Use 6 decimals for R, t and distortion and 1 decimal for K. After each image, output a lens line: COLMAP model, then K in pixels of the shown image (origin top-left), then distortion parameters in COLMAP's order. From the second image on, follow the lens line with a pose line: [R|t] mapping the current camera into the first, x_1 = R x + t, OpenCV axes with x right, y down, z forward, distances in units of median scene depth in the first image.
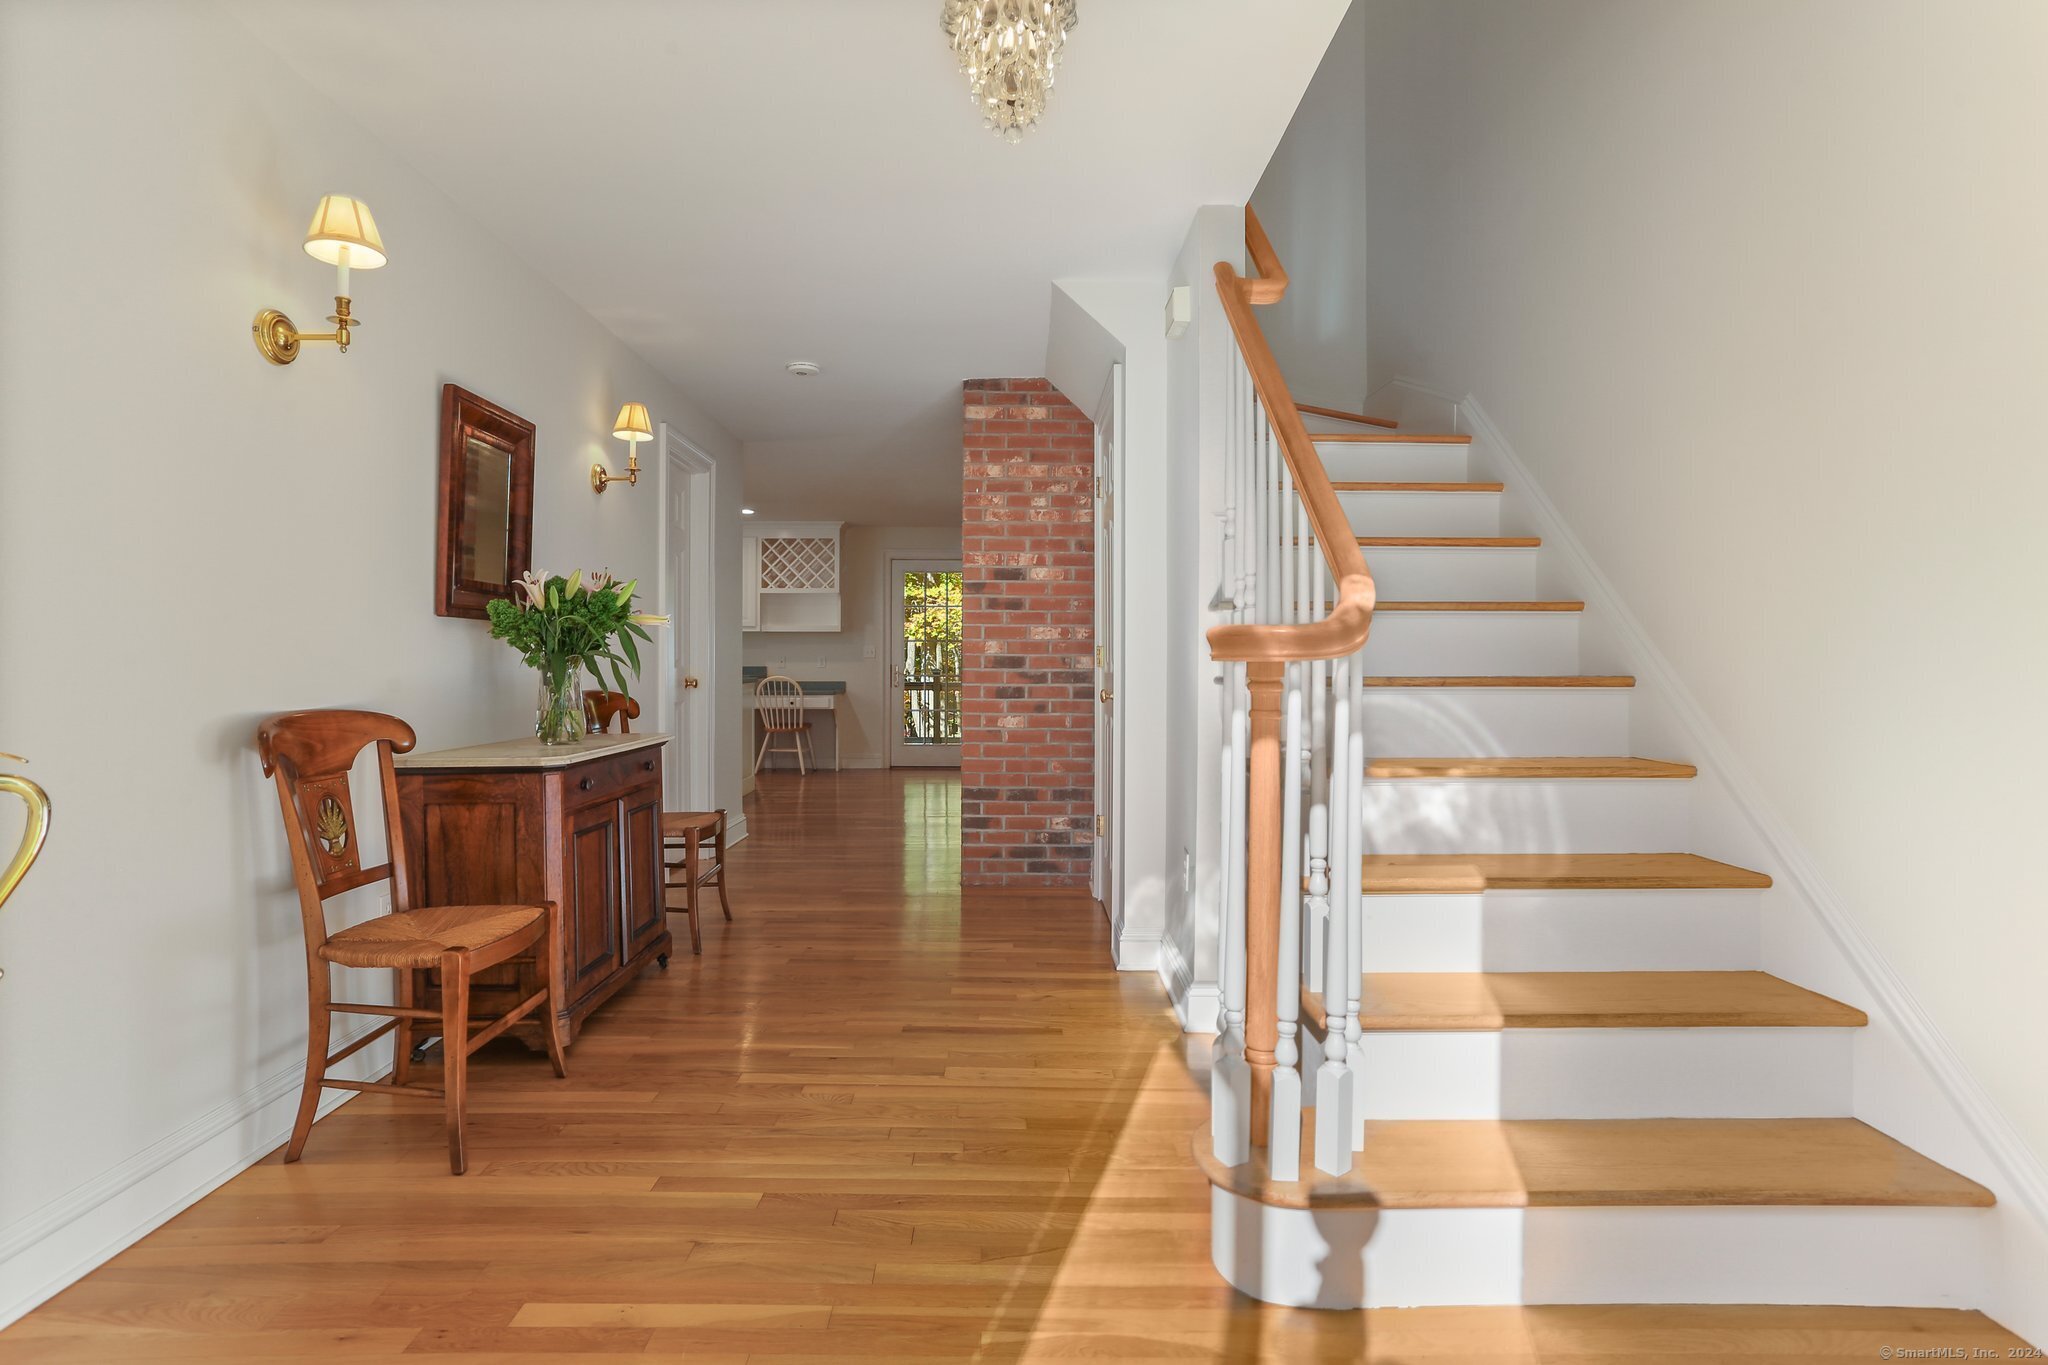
lens RADIAL K [[995.0, 0, 1015.7], [0, 995.0, 661.8], [0, 0, 1]] dist [-0.044642, 0.030110]
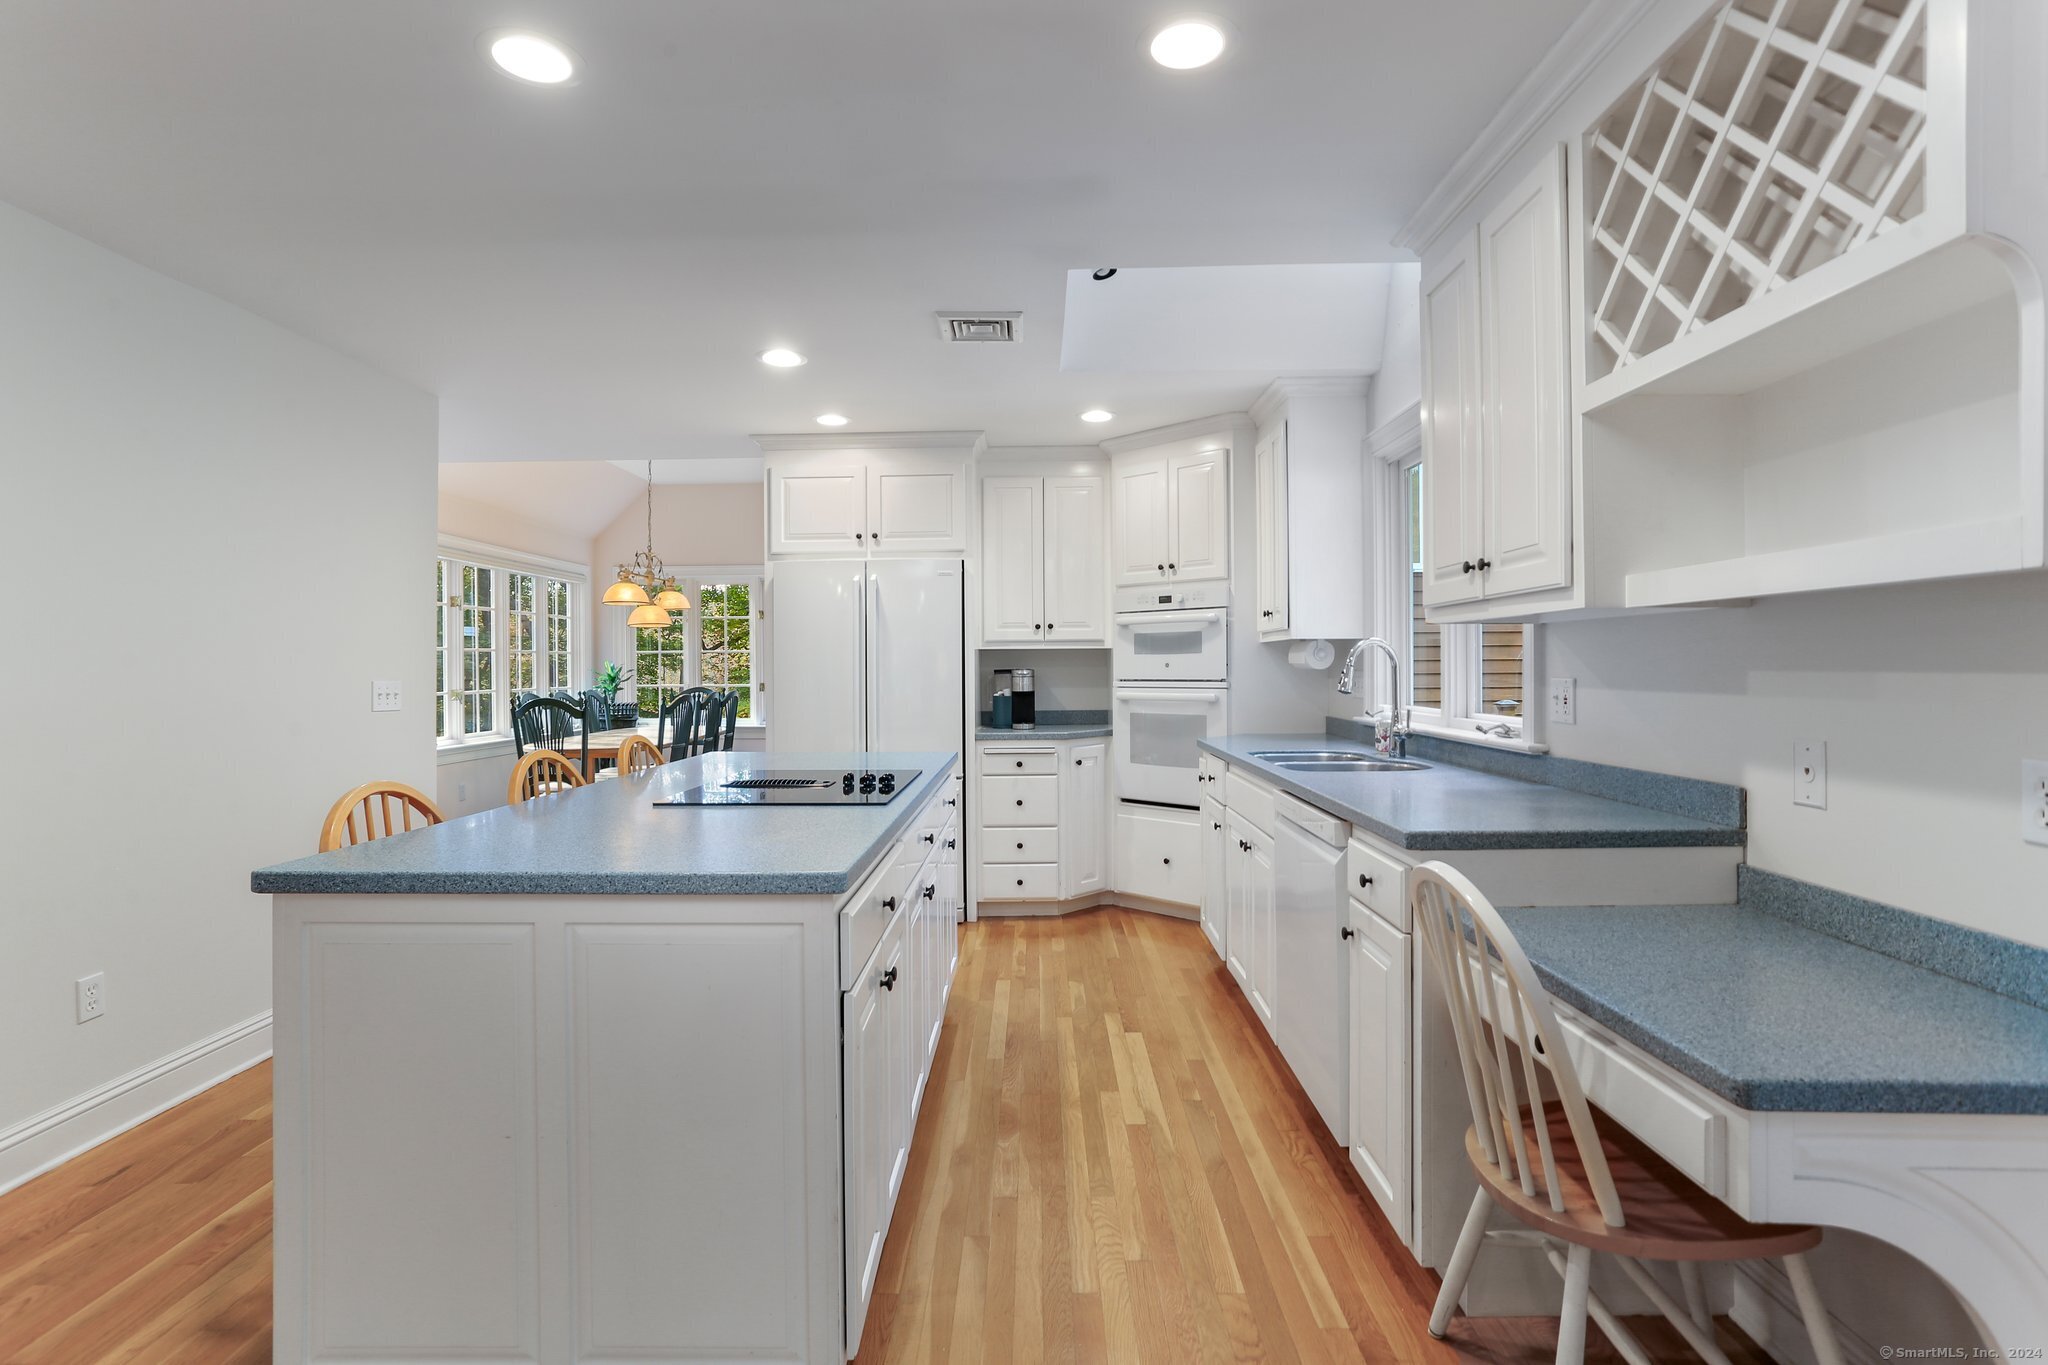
lens RADIAL K [[995.0, 0, 1015.7], [0, 995.0, 661.8], [0, 0, 1]] dist [-0.044642, 0.030110]
pose [[-0.047717, -0.004109, -0.998852, -0.058193], [0.008556, 0.999953, -0.004522, -0.020158], [0.998824, -0.008761, -0.047679, 0.894333]]
